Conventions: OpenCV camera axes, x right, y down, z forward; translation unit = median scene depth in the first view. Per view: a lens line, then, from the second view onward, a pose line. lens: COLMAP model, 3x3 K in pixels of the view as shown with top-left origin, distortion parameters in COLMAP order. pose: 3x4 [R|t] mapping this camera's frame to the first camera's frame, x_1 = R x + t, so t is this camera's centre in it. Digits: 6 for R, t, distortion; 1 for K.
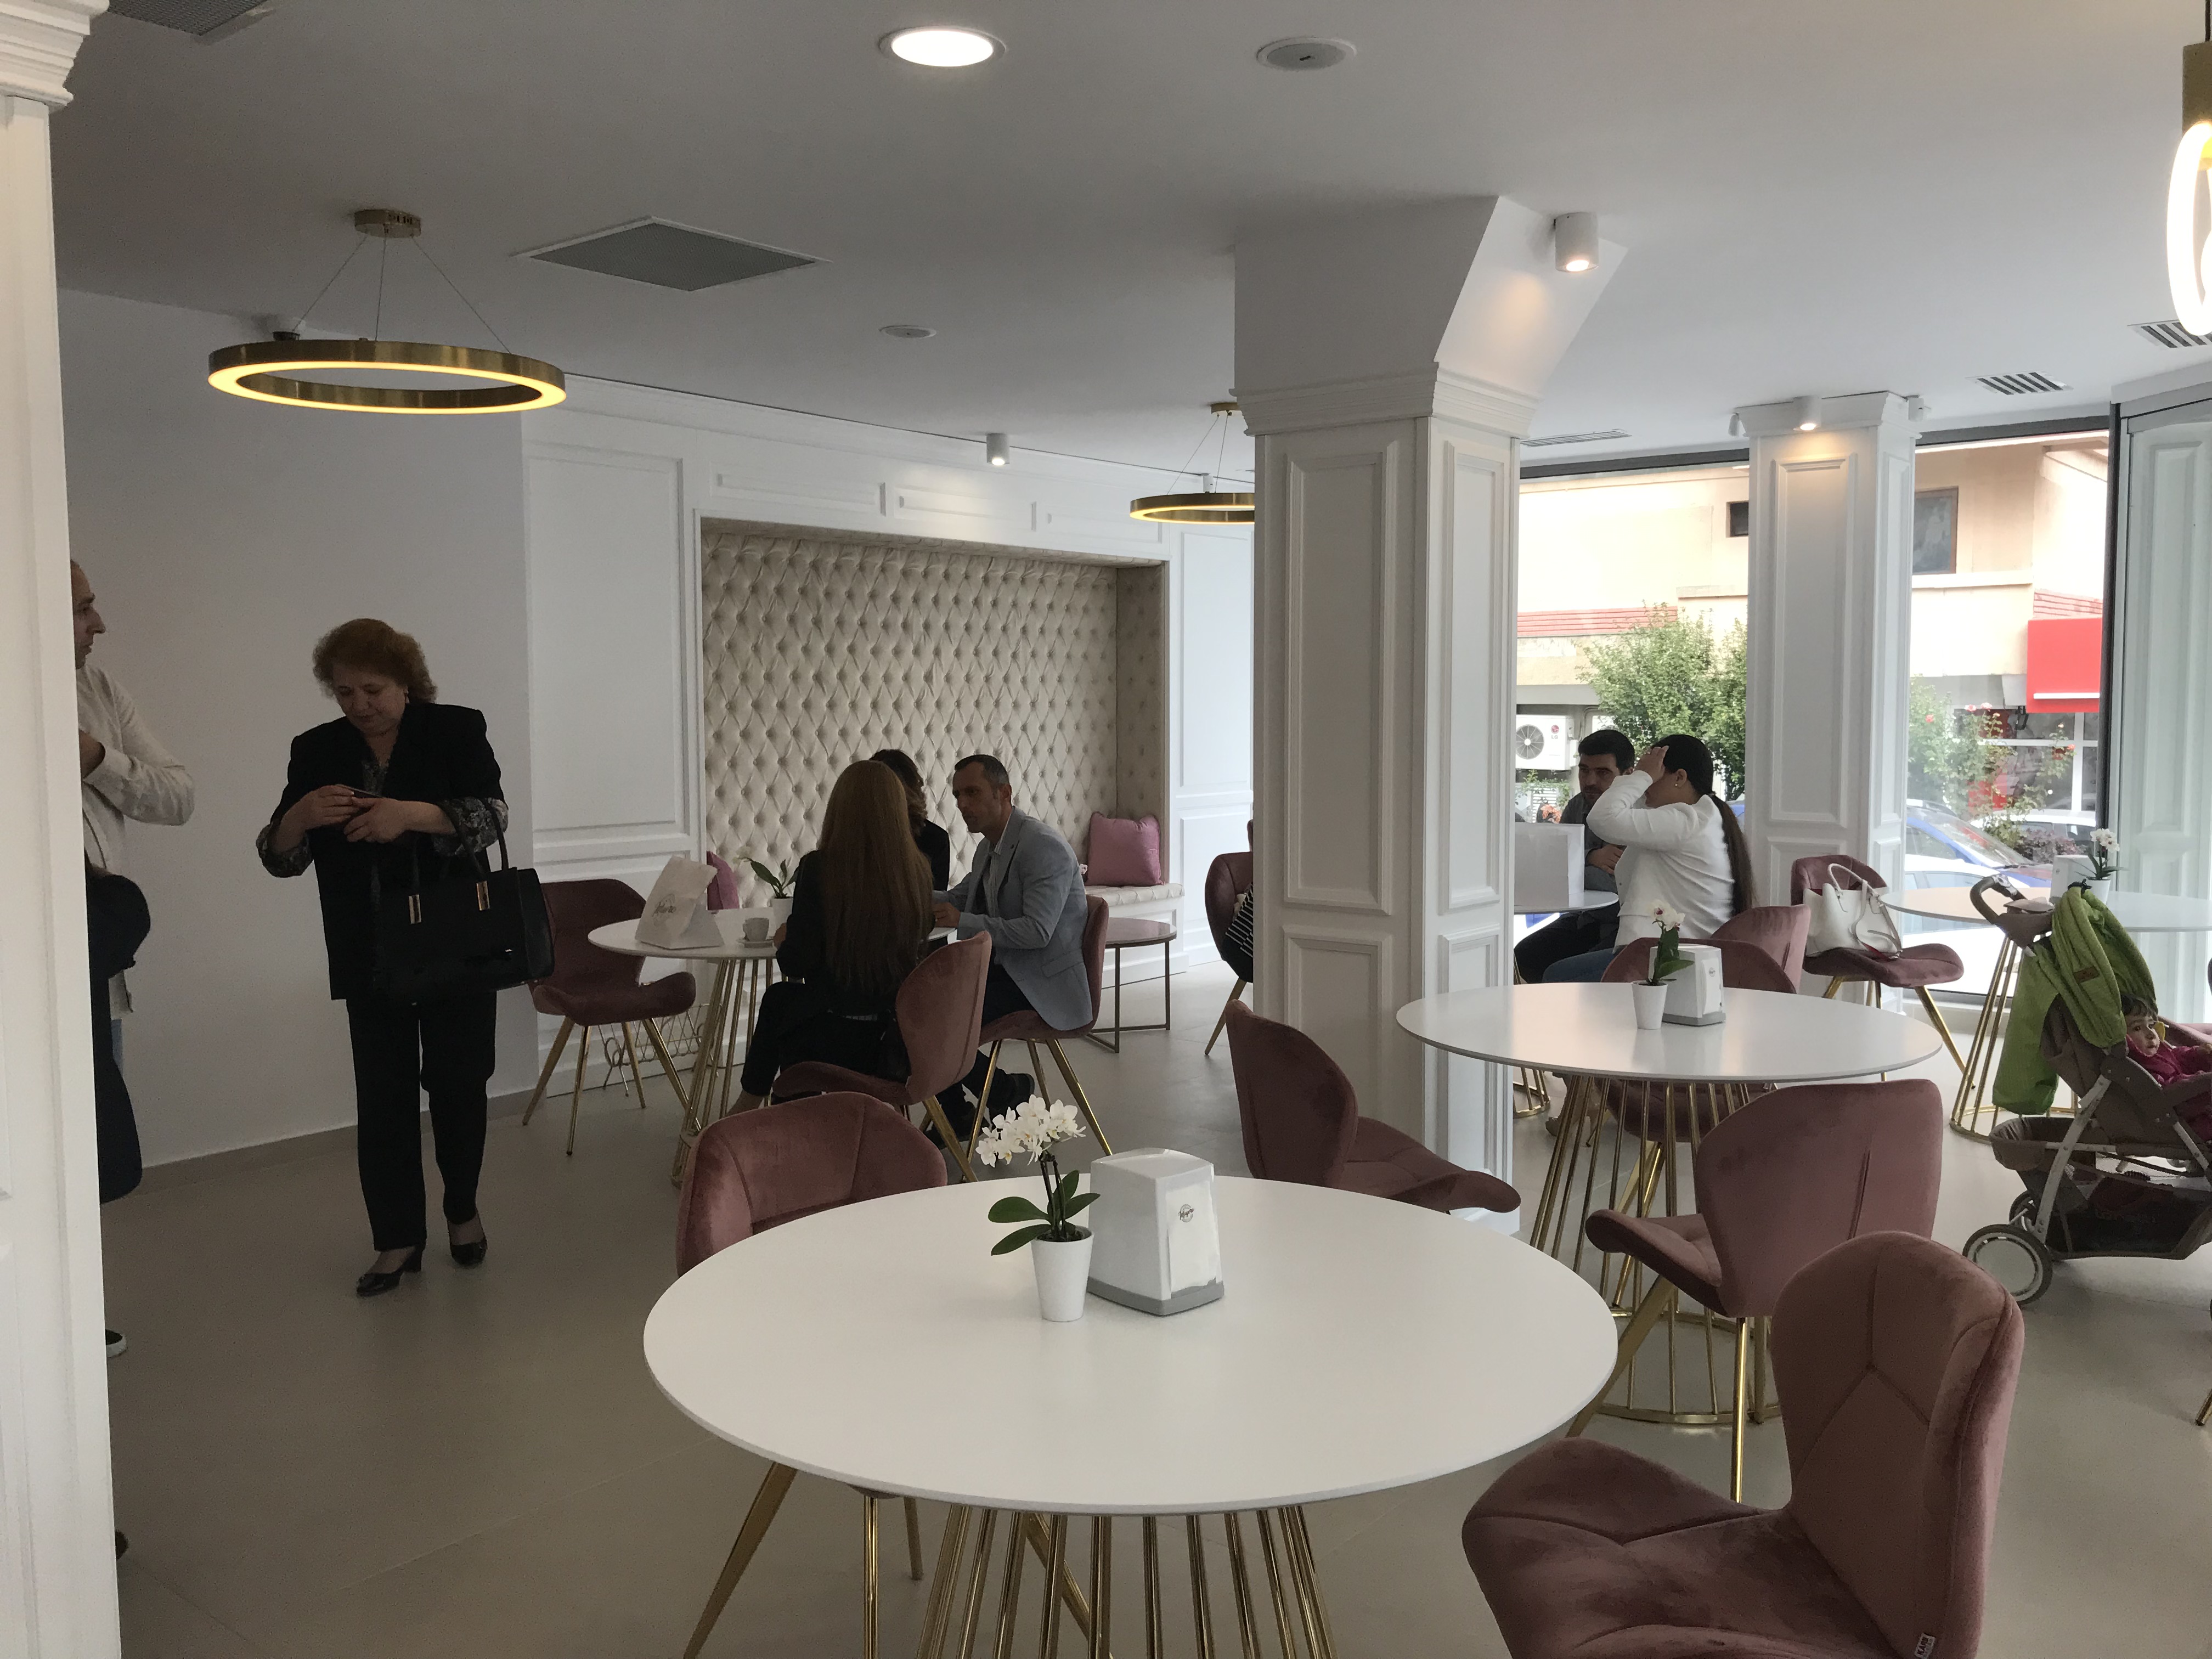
lens RADIAL K [[1781.3, 0, 1071.0], [0, 1781.3, 832.1], [0, 0, 1]] dist [0.018460, -0.006281]
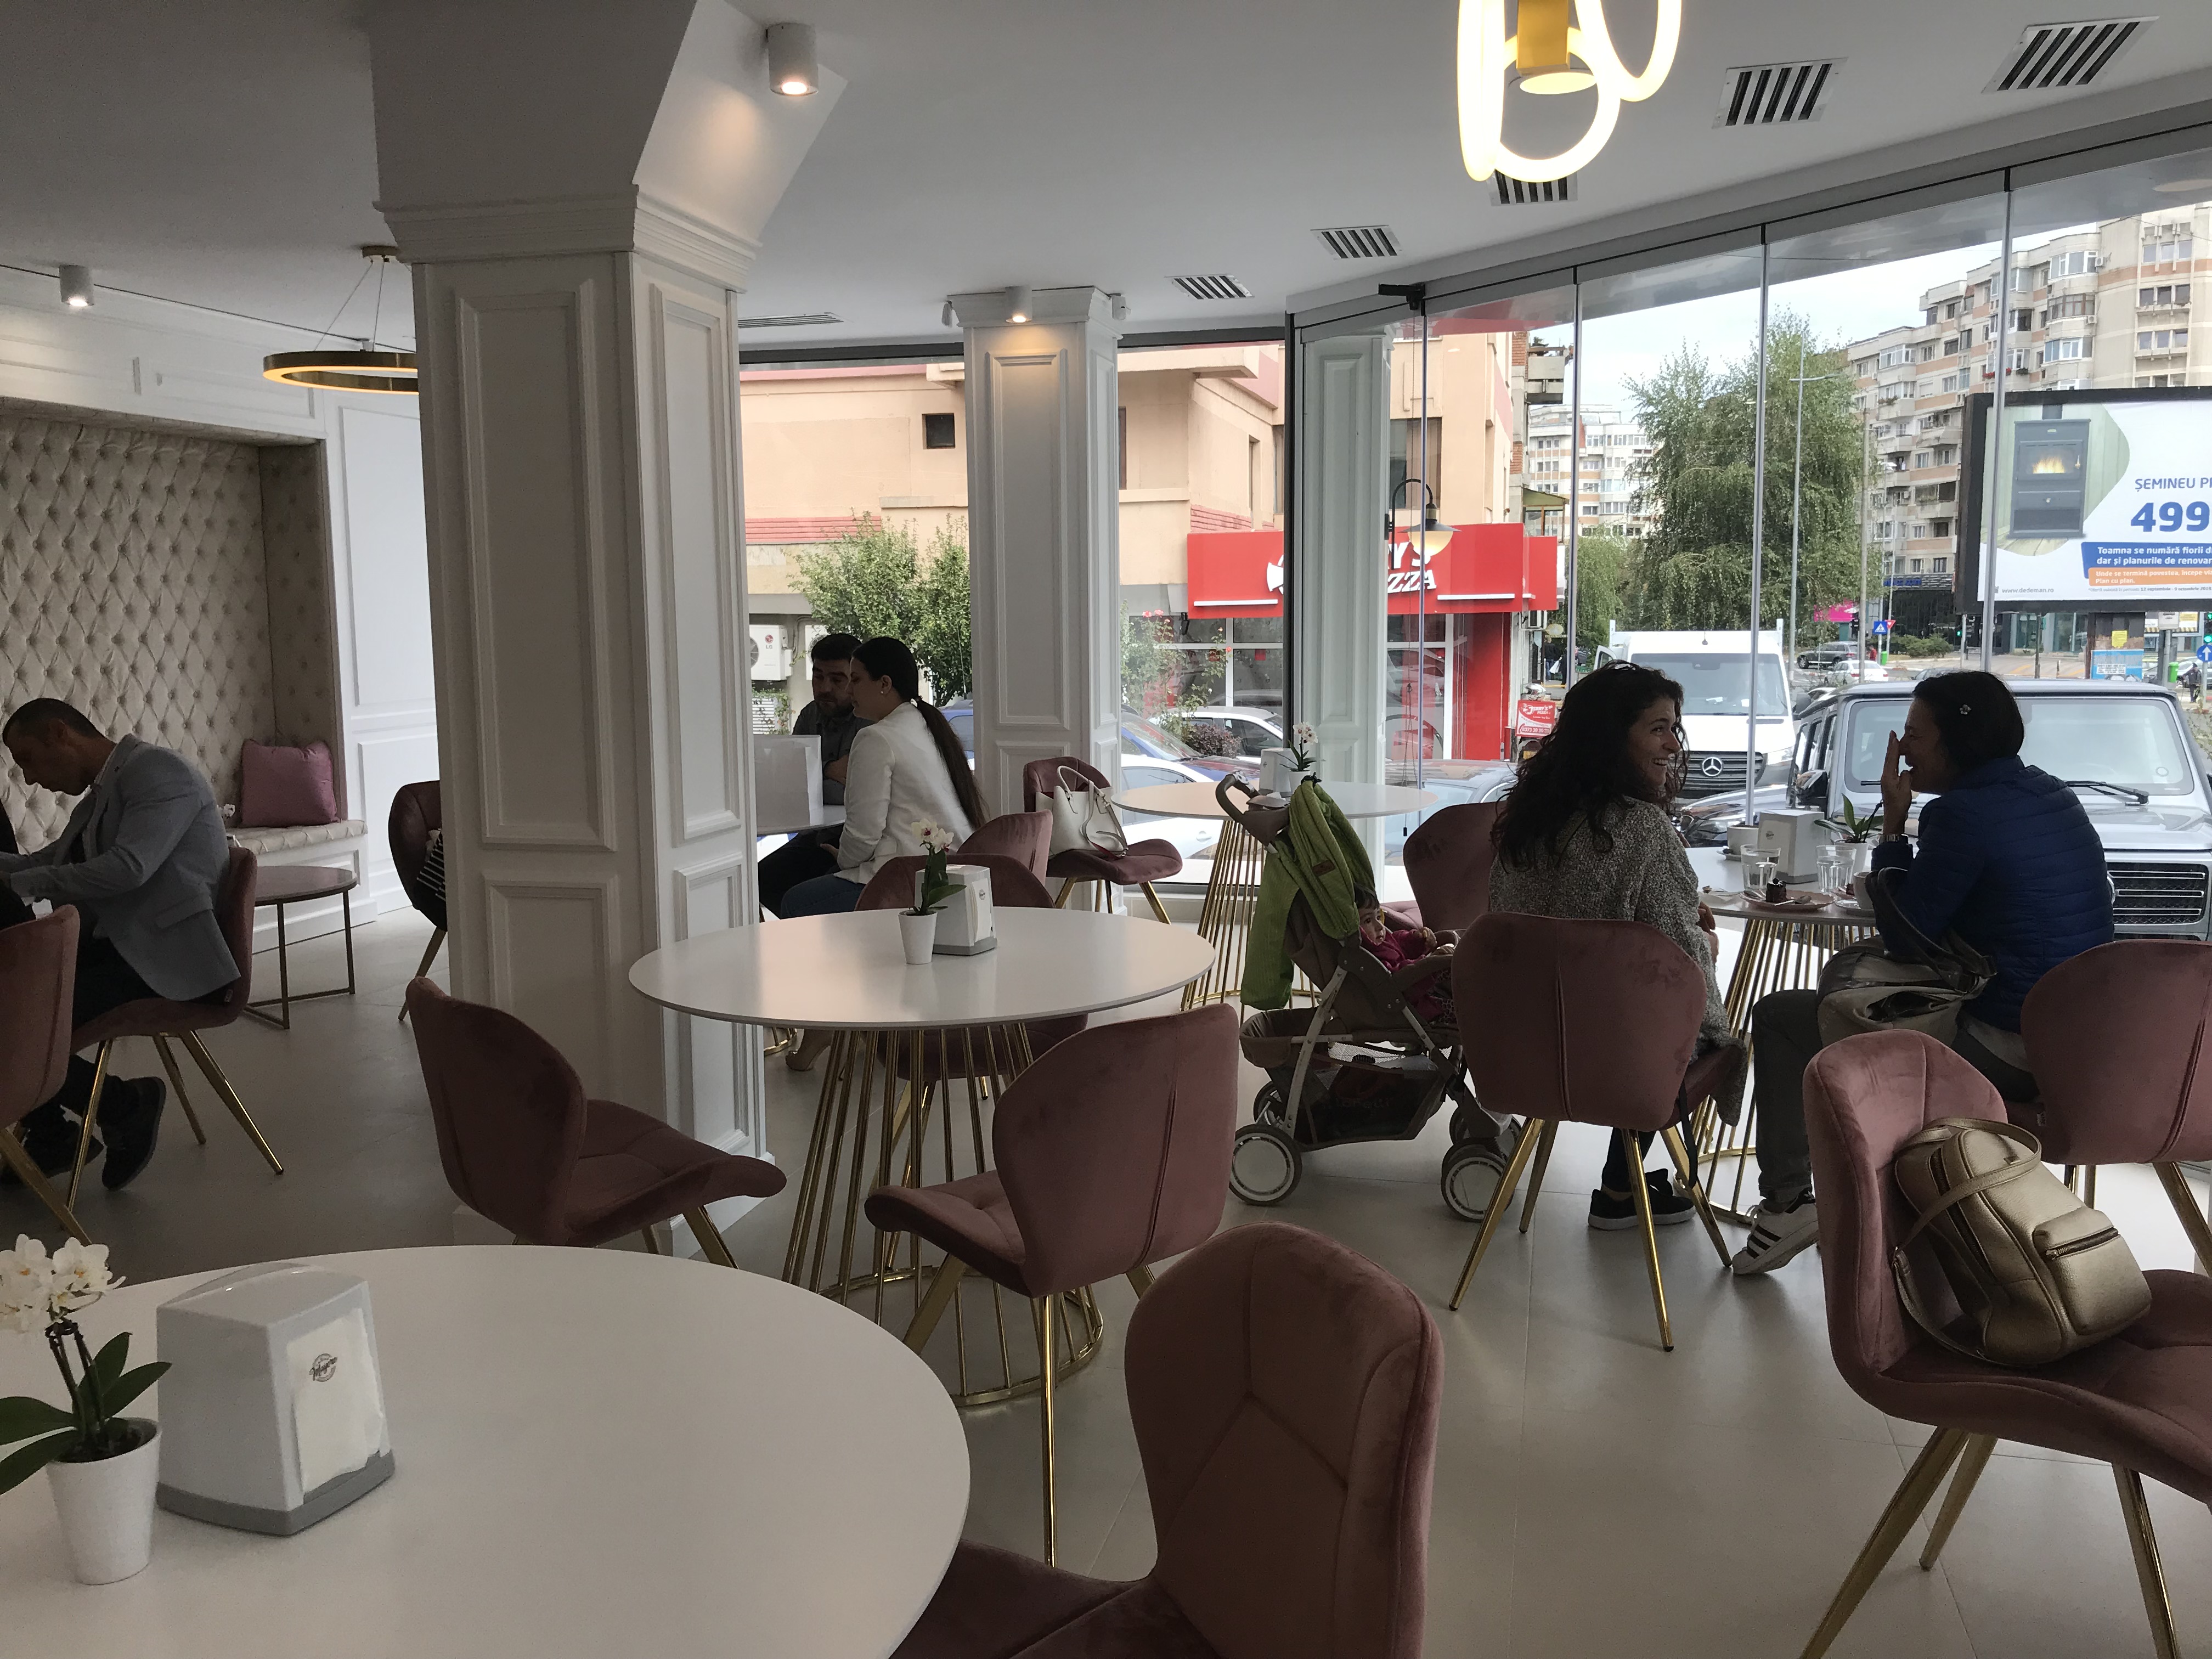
lens RADIAL K [[1781.3, 0, 1071.0], [0, 1781.3, 832.1], [0, 0, 1]] dist [0.018460, -0.006281]
pose [[0.907395, -0.057352, 0.416348, 0.016610], [0.037117, 0.997710, 0.056543, -0.001238], [-0.418638, -0.035853, 0.907445, 0.099293]]
